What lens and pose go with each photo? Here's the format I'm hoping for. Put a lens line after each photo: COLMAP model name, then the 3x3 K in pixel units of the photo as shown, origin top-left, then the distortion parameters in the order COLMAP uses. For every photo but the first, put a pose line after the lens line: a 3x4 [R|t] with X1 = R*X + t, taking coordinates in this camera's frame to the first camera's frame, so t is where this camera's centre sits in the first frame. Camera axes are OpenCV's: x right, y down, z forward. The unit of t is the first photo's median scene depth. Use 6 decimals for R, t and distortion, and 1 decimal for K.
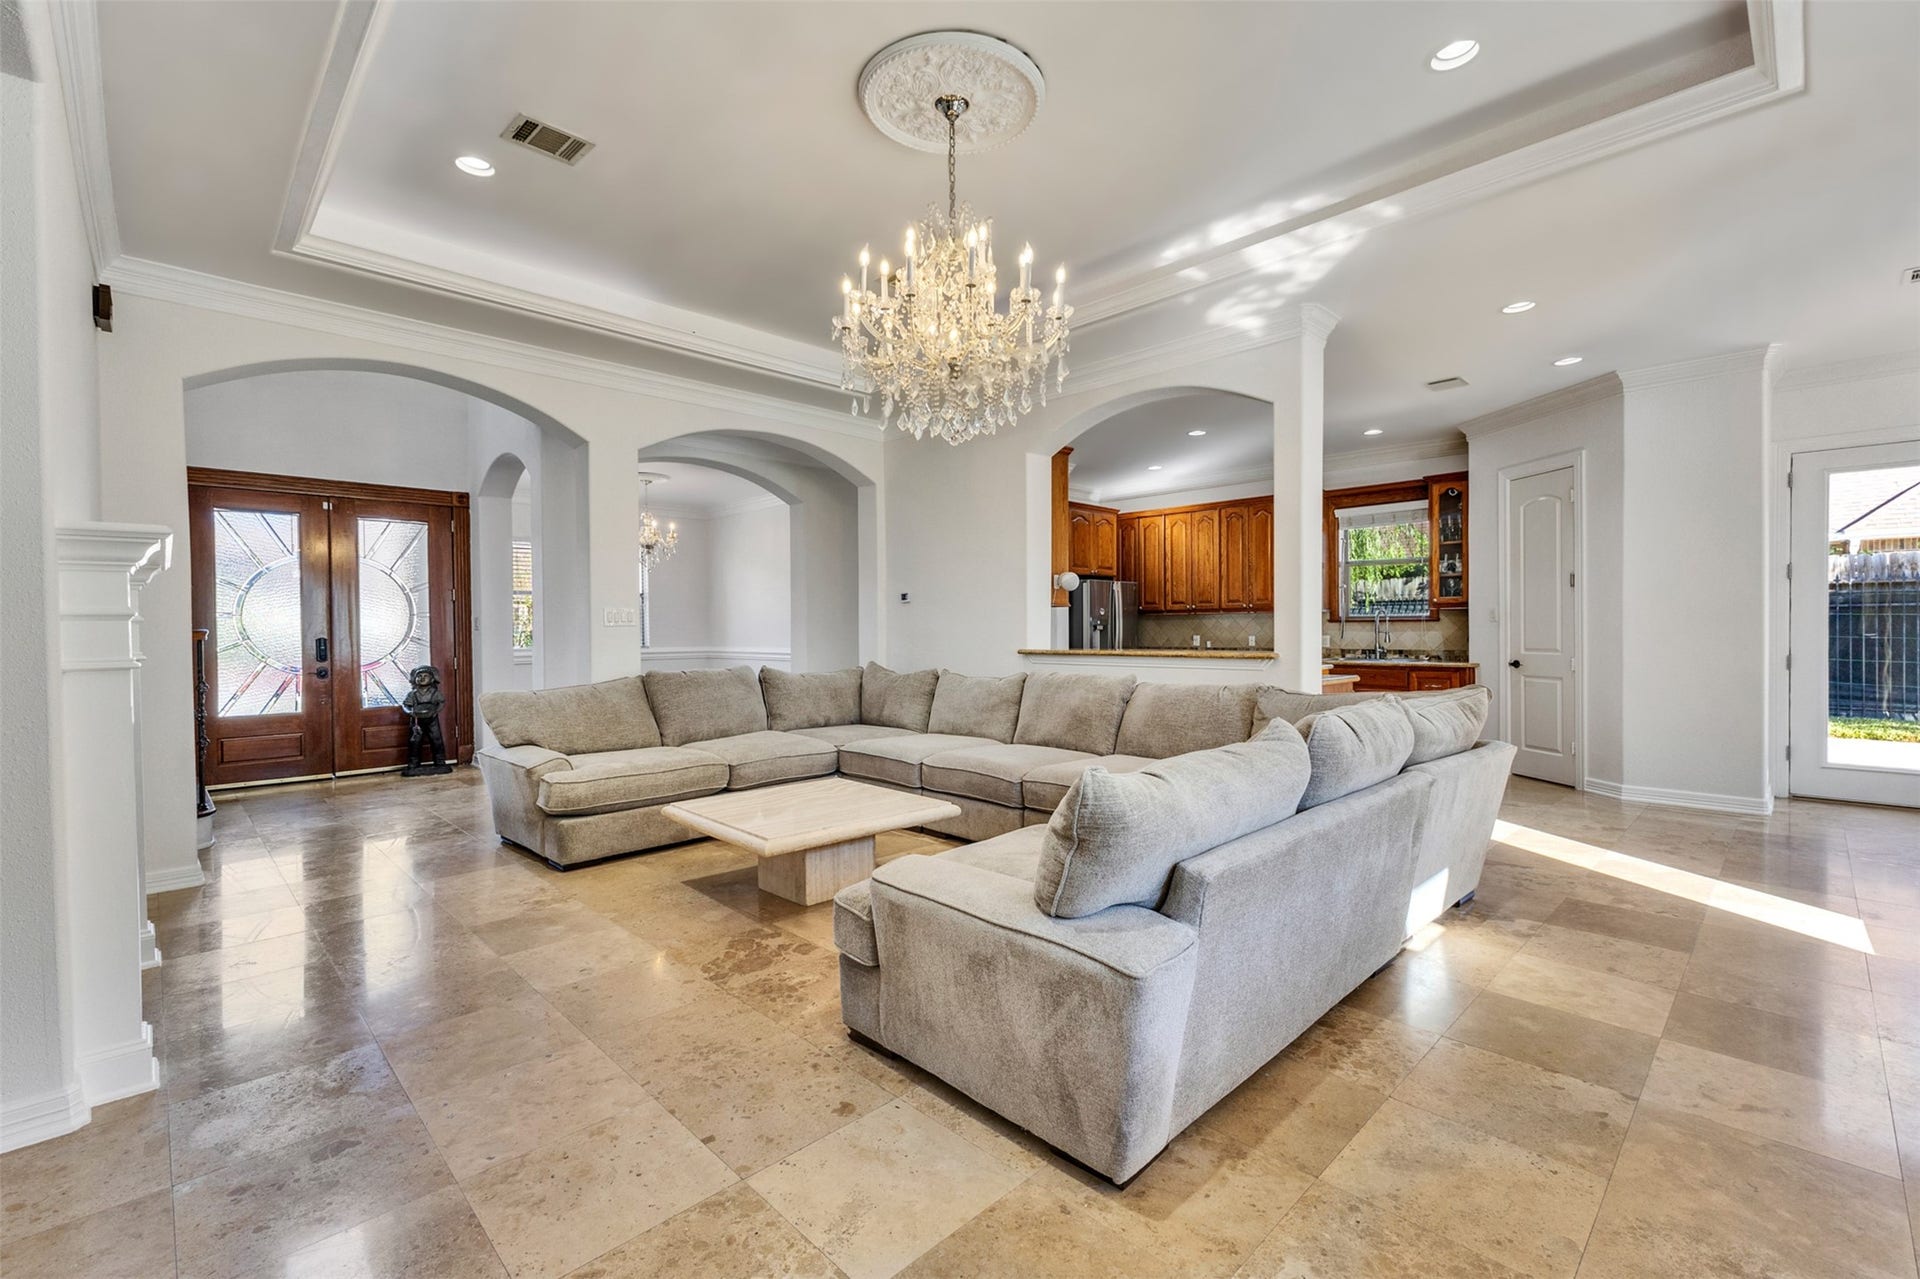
lens RADIAL K [[825.3, 0, 961.4], [0, 825.3, 633.7], [0, 0, 1]] dist [0.010118, -0.000693]
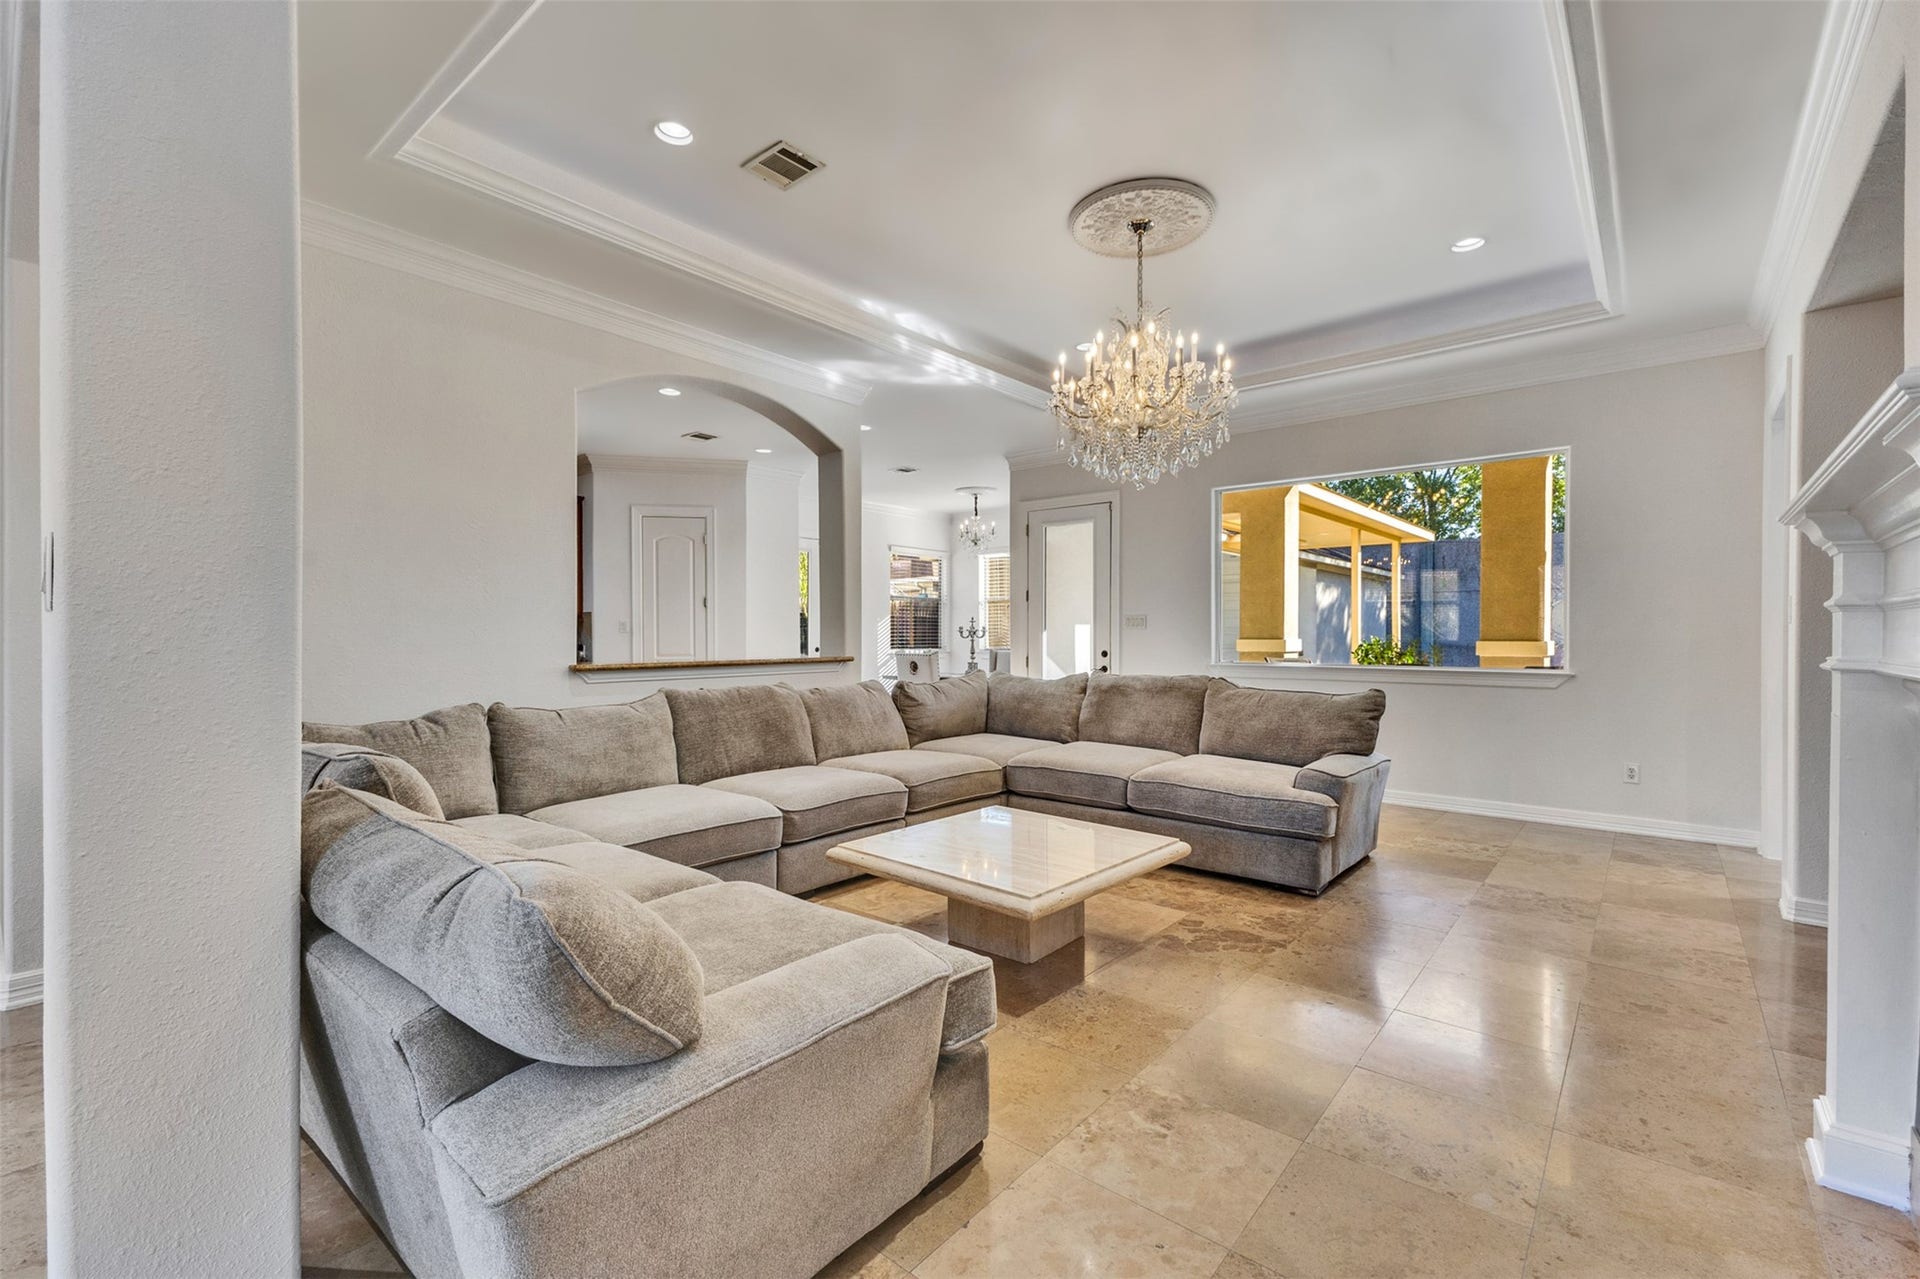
lens RADIAL K [[825.3, 0, 961.4], [0, 825.3, 633.7], [0, 0, 1]] dist [0.010118, -0.000693]
pose [[-0.093939, 0.008130, 0.995545, -0.715057], [0.009875, 0.999925, -0.007234, 0.000752], [-0.995529, 0.009151, -0.094012, 0.798072]]
